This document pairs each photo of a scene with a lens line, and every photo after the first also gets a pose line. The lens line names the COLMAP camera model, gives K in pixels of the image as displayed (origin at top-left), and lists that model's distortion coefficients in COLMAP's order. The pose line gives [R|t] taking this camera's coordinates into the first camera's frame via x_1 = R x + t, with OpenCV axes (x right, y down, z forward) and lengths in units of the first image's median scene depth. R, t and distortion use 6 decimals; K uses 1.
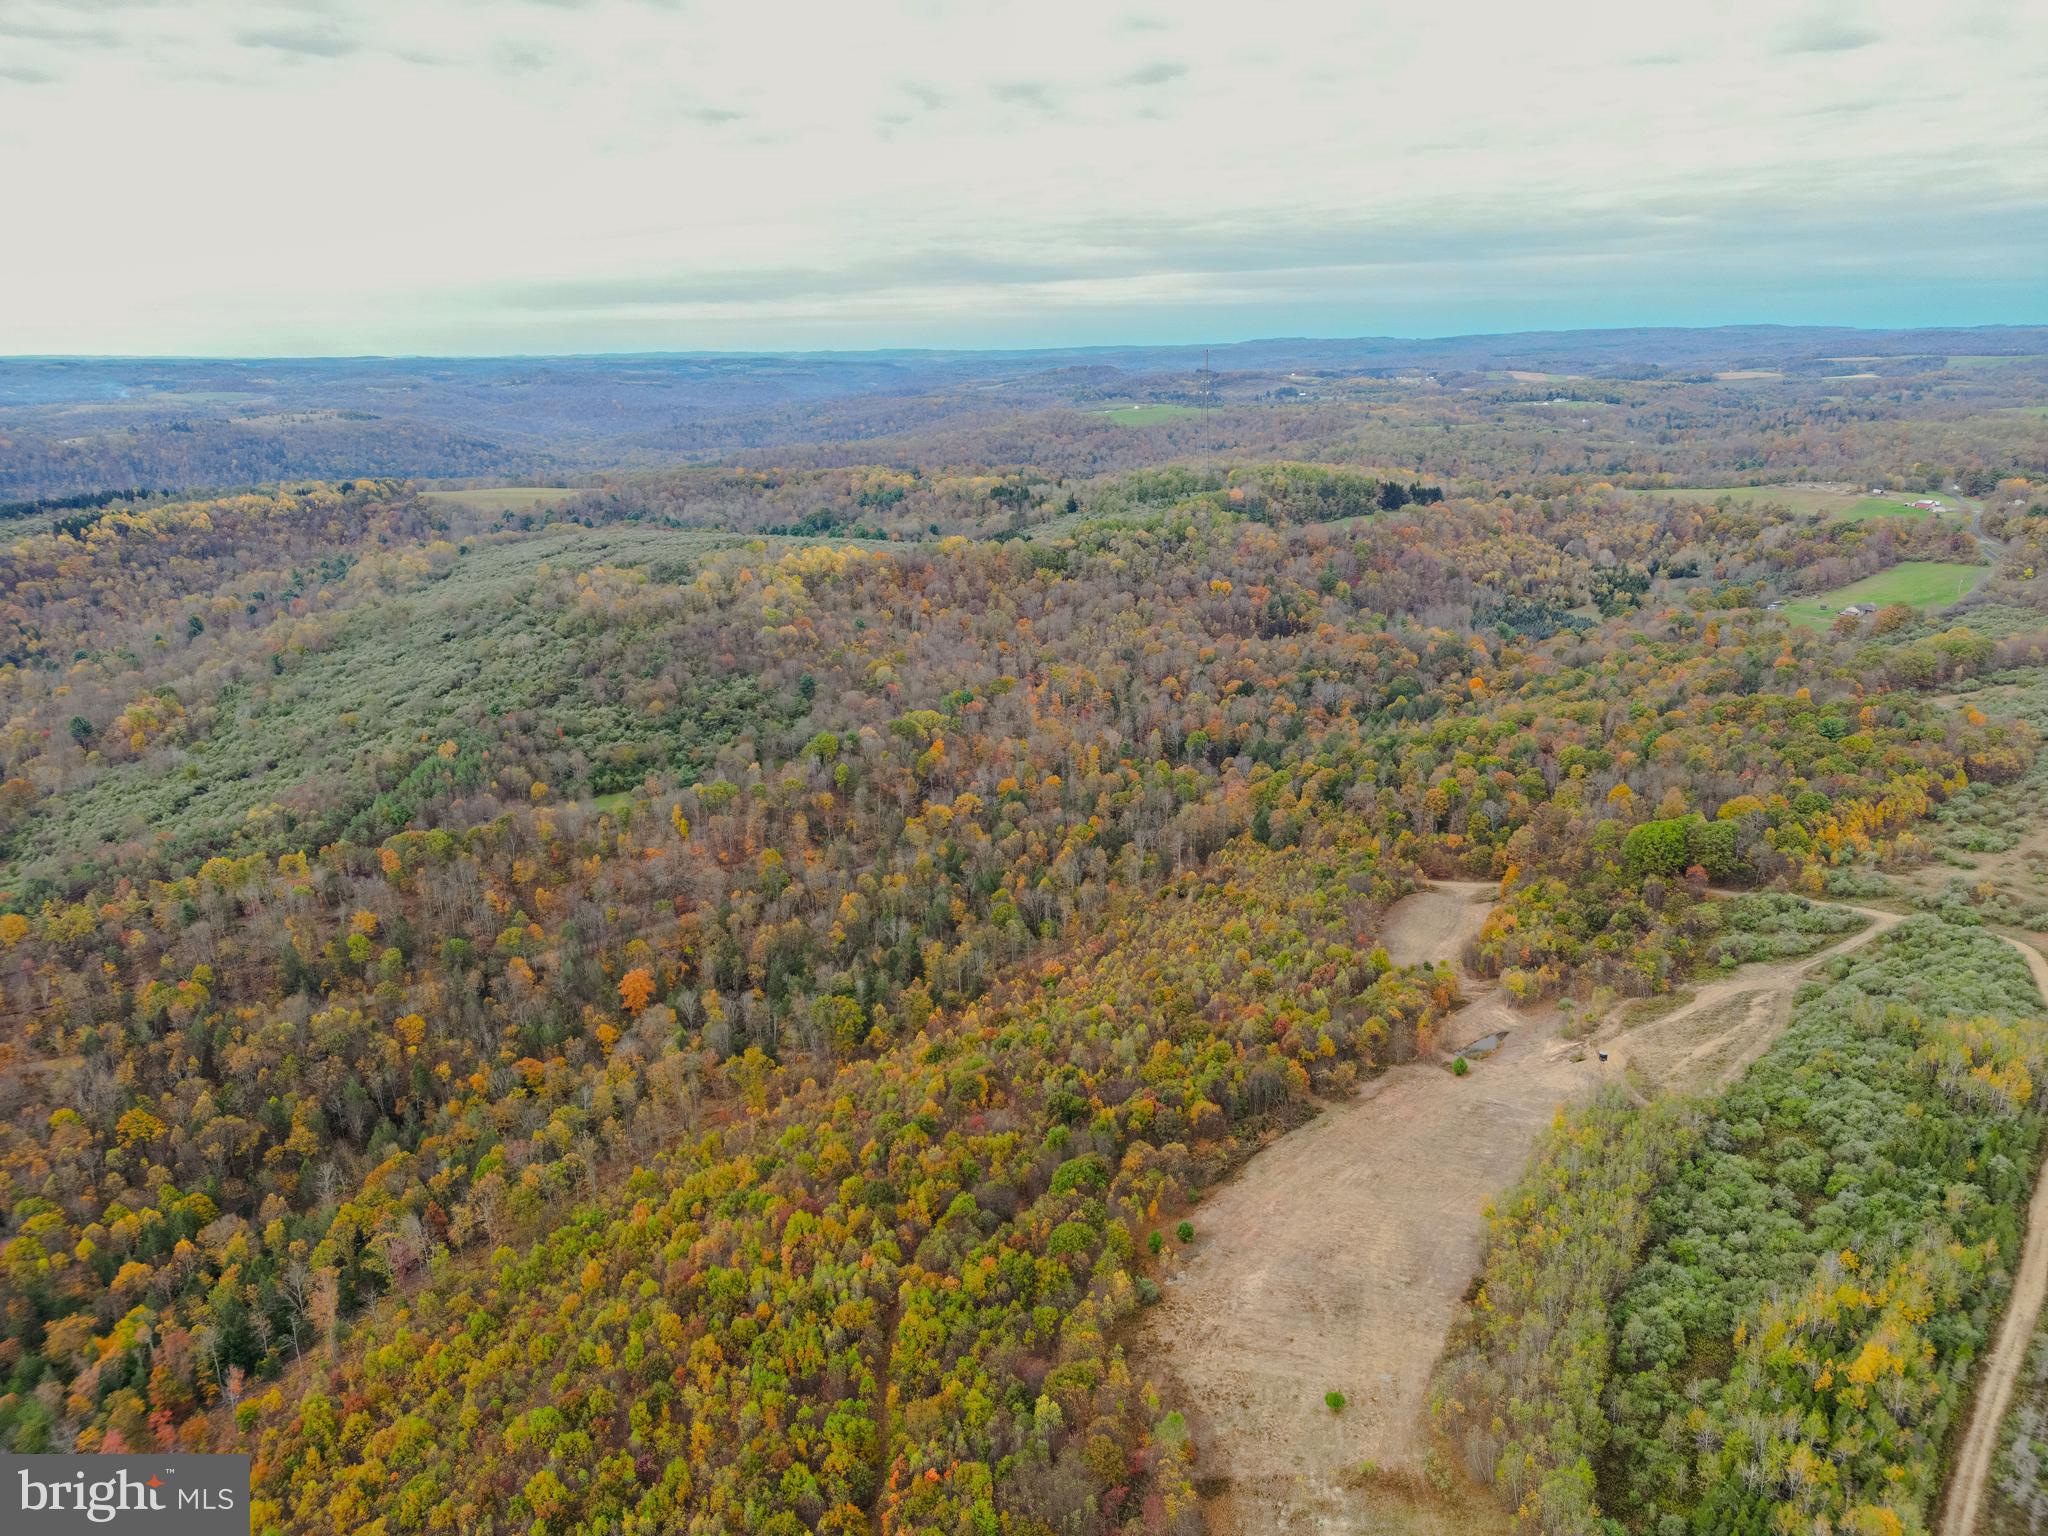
lens RADIAL K [[1436.8, 0, 1024.6], [0, 1436.8, 766.2], [0, 0, 1]] dist [0.058625, -0.036742]
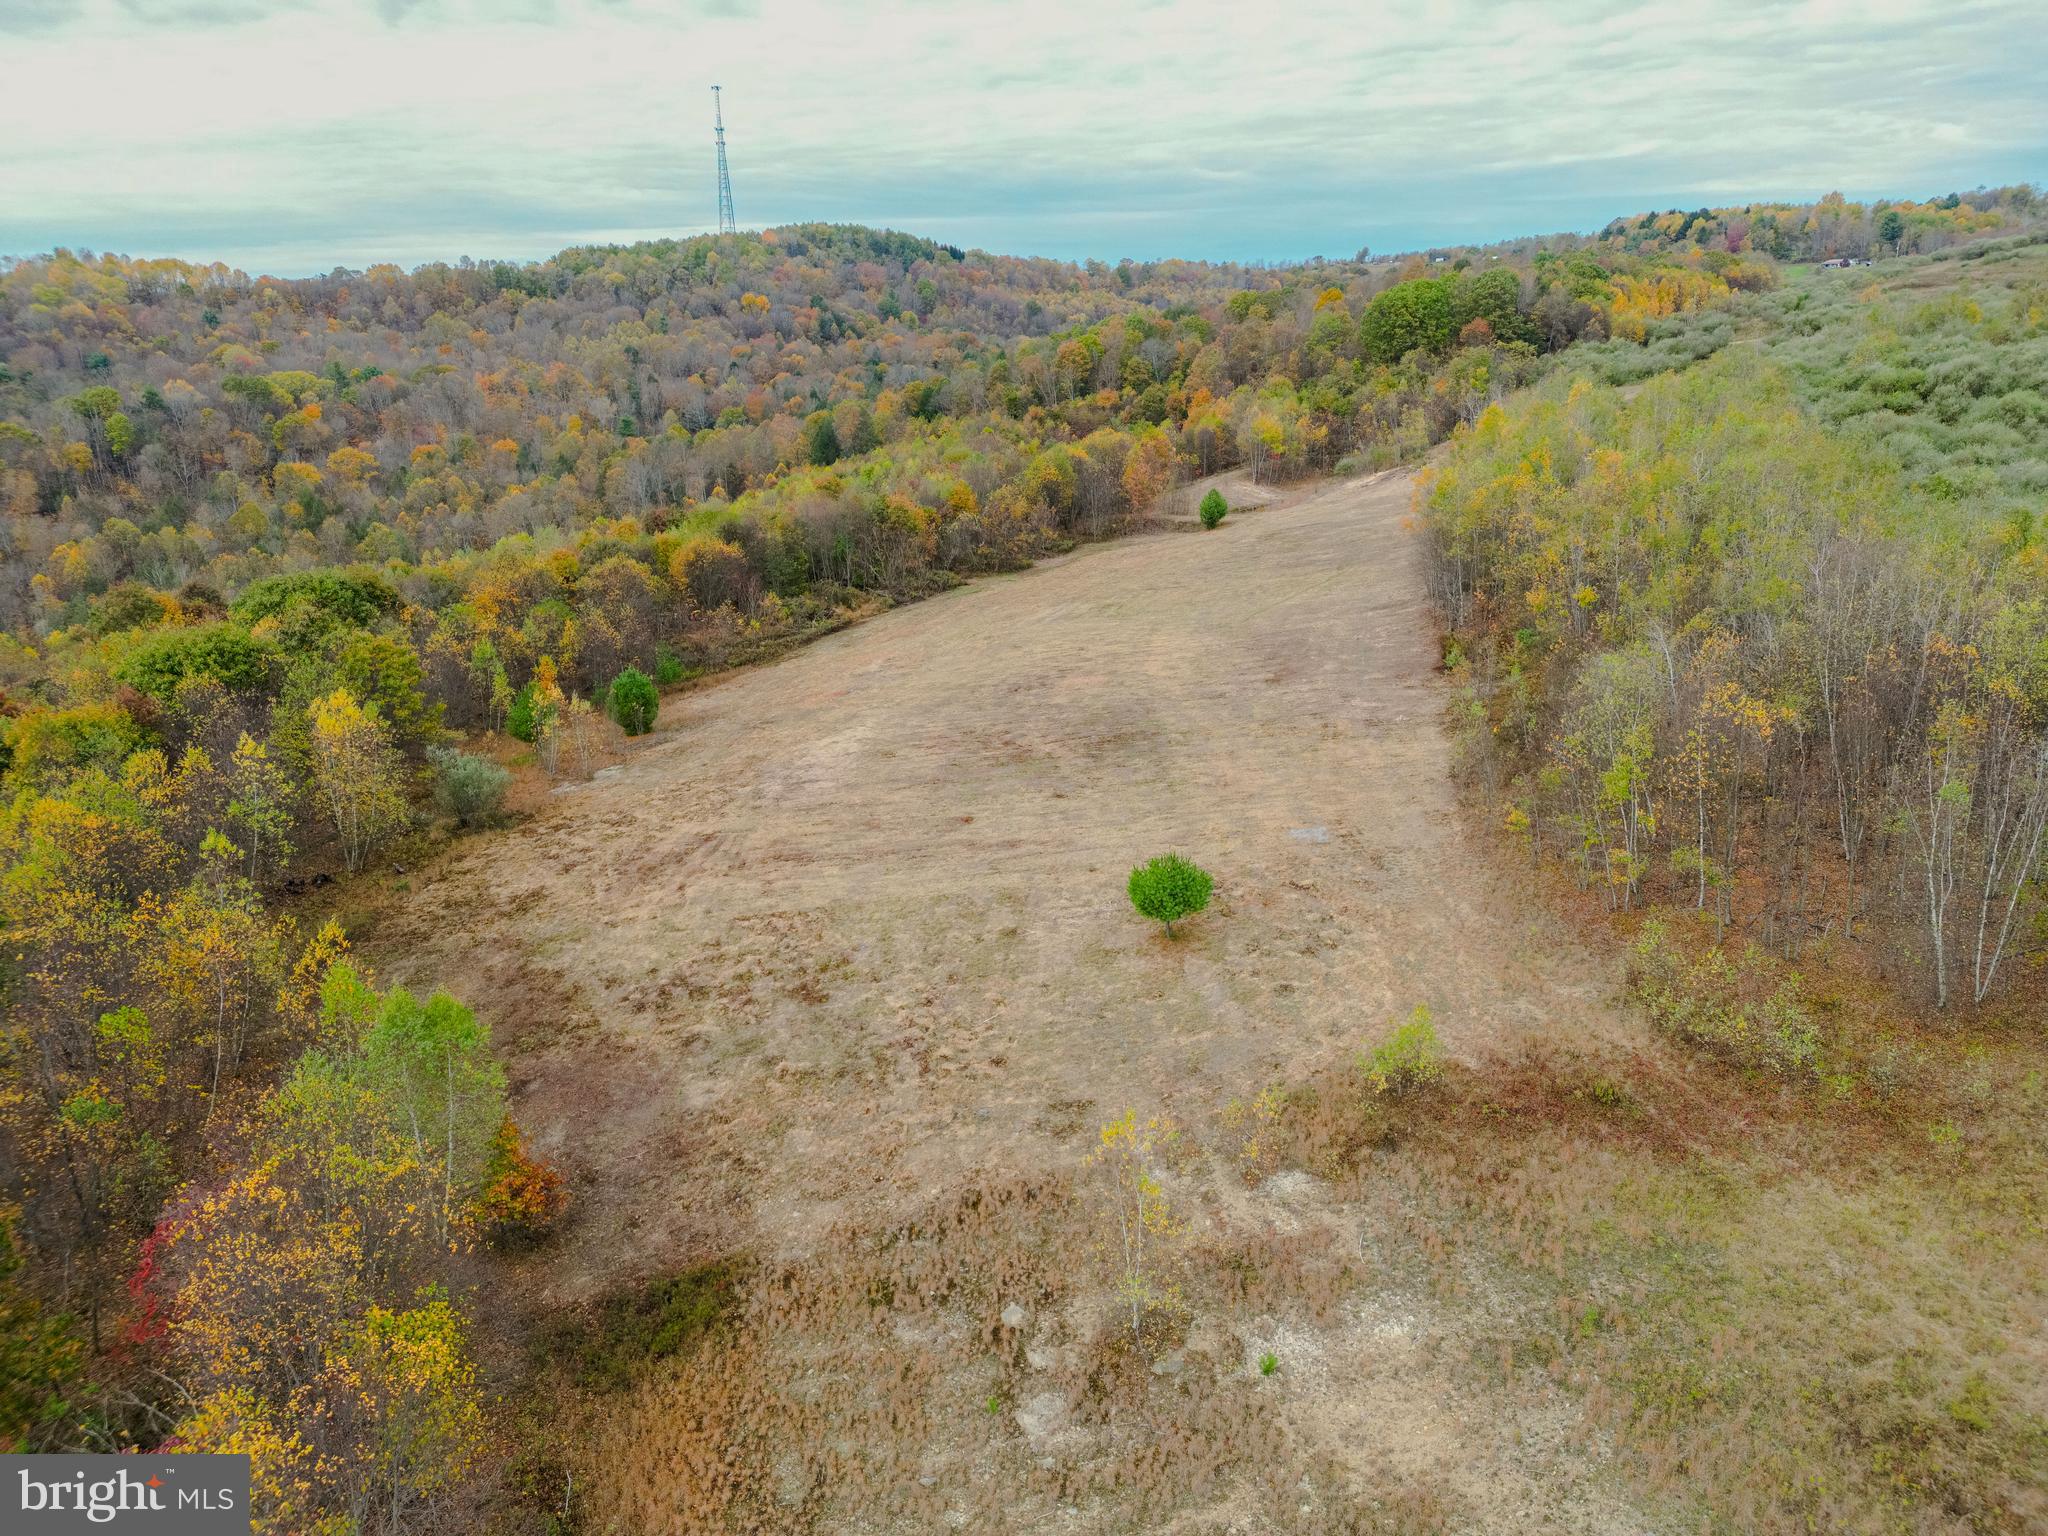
lens RADIAL K [[1435.4, 0, 1024.9], [0, 1435.4, 768.5], [0, 0, 1]] dist [0.066346, 0.001162]
pose [[0.955501, -0.105597, 0.275438, 0.119097], [0.098768, 0.994362, 0.038587, 0.382743], [-0.277960, -0.009666, 0.960544, 0.733406]]
